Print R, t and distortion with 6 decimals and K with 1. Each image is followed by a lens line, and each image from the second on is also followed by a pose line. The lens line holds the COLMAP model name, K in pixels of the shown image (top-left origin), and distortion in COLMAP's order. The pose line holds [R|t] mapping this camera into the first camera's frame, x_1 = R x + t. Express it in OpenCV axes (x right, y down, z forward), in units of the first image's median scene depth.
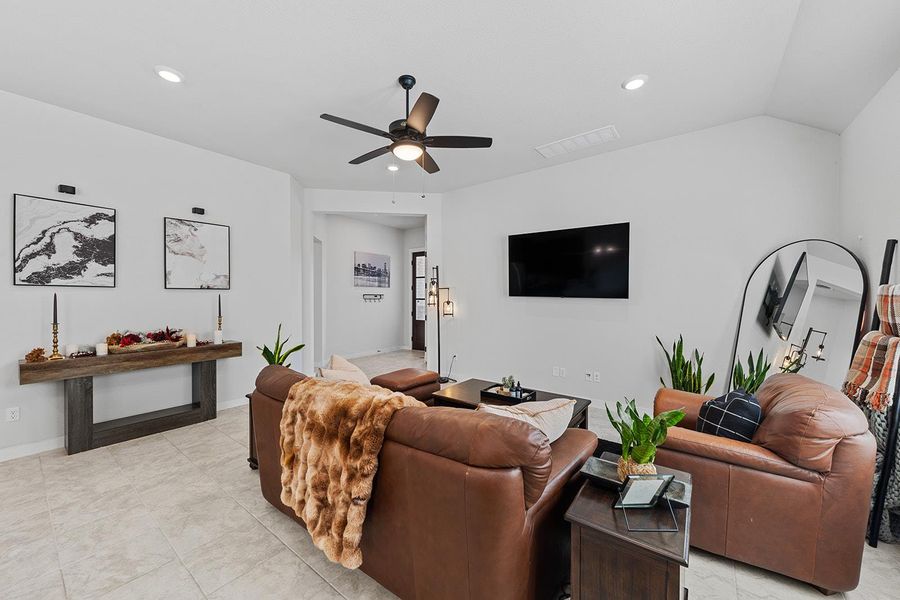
lens RADIAL K [[332.3, 0, 448.0], [0, 332.3, 298.8], [0, 0, 1]] dist [-0.000708, 0.000431]
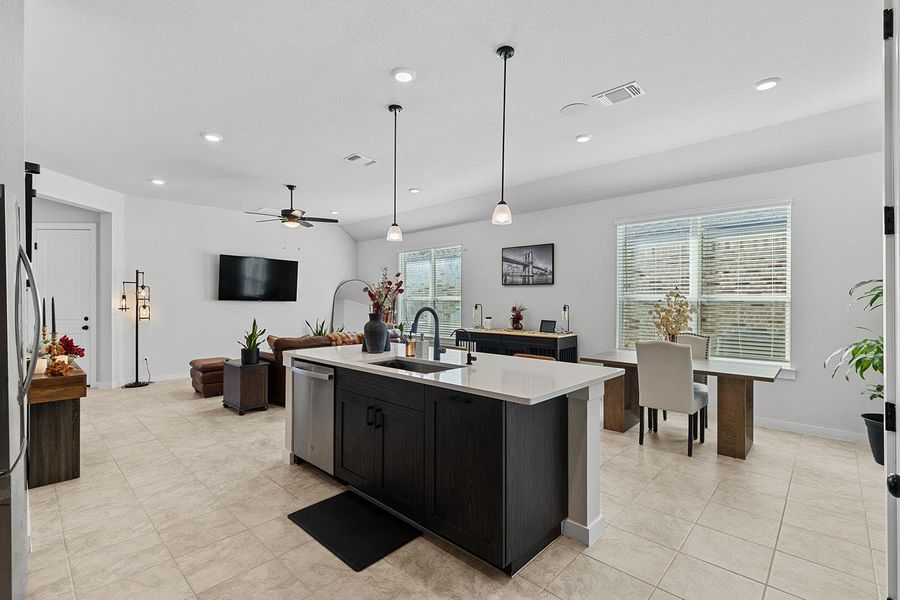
lens RADIAL K [[402.3, 0, 450.0], [0, 402.3, 304.4], [0, 0, 1]] dist [-0.004802, -0.000206]
pose [[0.097872, -0.011821, 0.995129, -1.971226], [0.010083, 0.999890, 0.010886, 0.000839], [-0.995148, 0.008969, 0.097980, -0.100522]]
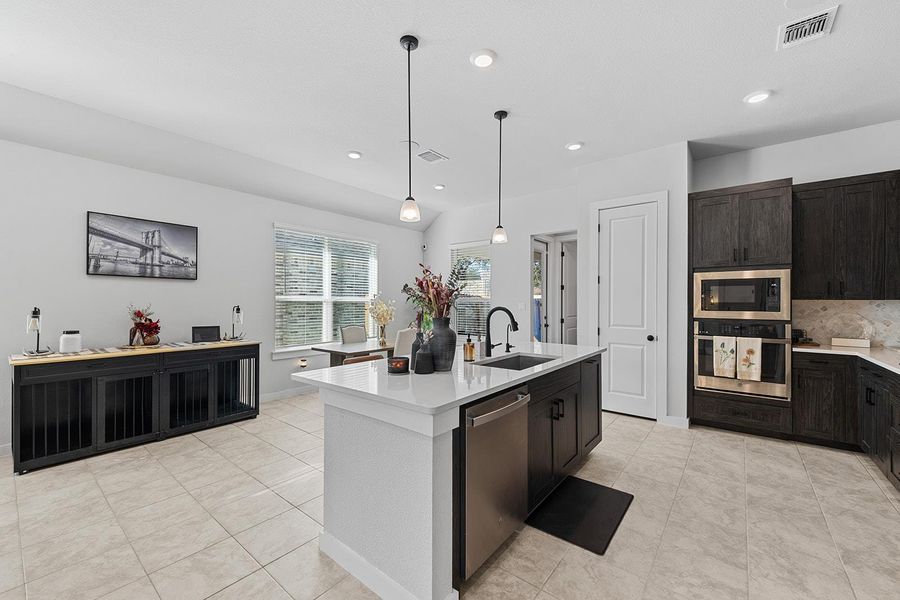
lens RADIAL K [[362.0, 0, 446.8], [0, 362.0, 298.6], [0, 0, 1]] dist [0.002266, -0.000553]
pose [[-0.999589, -0.002277, 0.028582, -0.929238], [-0.002199, 0.999994, 0.002783, -0.005977], [-0.028588, 0.002719, -0.999588, 0.958776]]
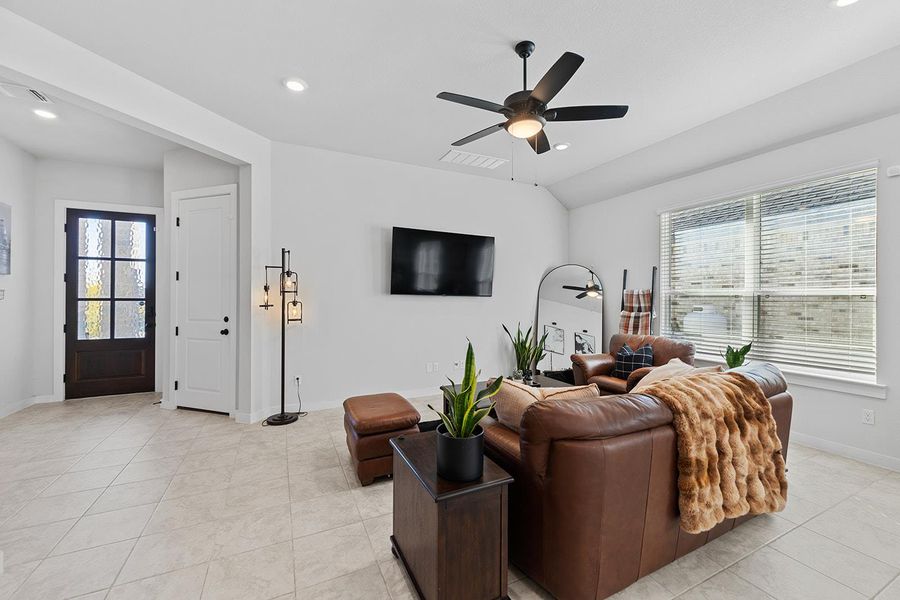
lens RADIAL K [[358.8, 0, 445.7], [0, 358.8, 295.5], [0, 0, 1]] dist [0.002348, -0.000175]
pose [[0.462609, 0.001962, 0.886560, -0.900820], [0.006053, 0.999967, -0.005371, 0.003157], [-0.886542, 0.007851, 0.462582, 0.640790]]
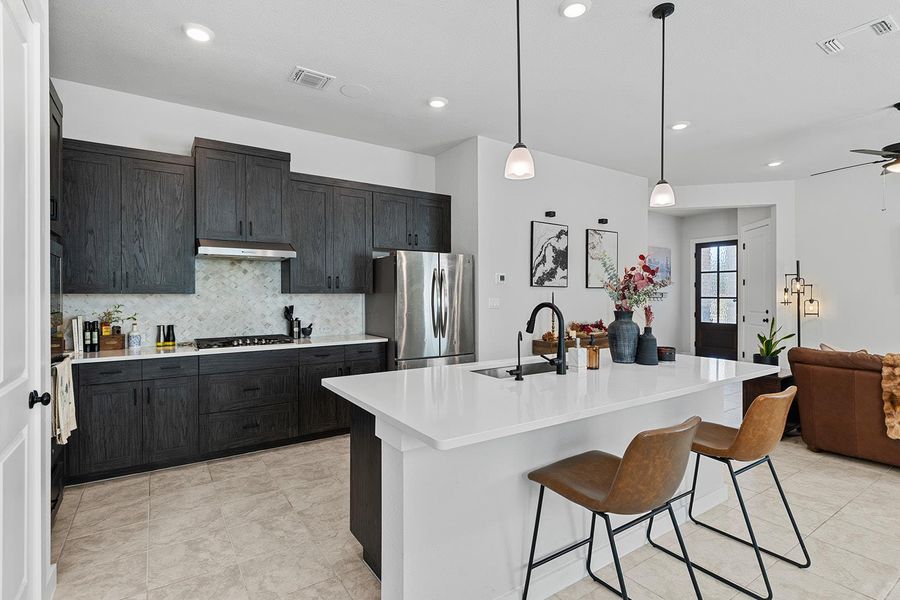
lens RADIAL K [[439.7, 0, 448.1], [0, 439.7, 297.2], [0, 0, 1]] dist [-0.003181, -0.001486]
pose [[0.945196, -0.001661, -0.326500, -0.944083], [0.000275, 0.999991, -0.004294, 0.011389], [0.326505, 0.003969, 0.945187, -0.785721]]
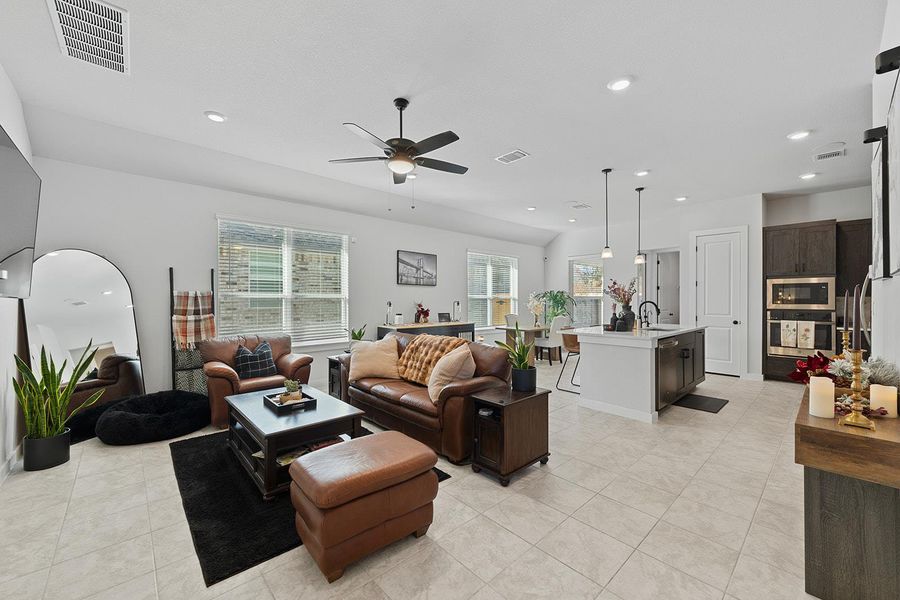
lens RADIAL K [[350.1, 0, 446.3], [0, 350.1, 296.7], [0, 0, 1]] dist [-0.001068, -0.000968]
pose [[-0.982398, -0.000197, 0.186799, -0.416109], [0.000573, 0.999992, 0.004068, -0.009905], [-0.186798, 0.004103, -0.982390, 1.832837]]
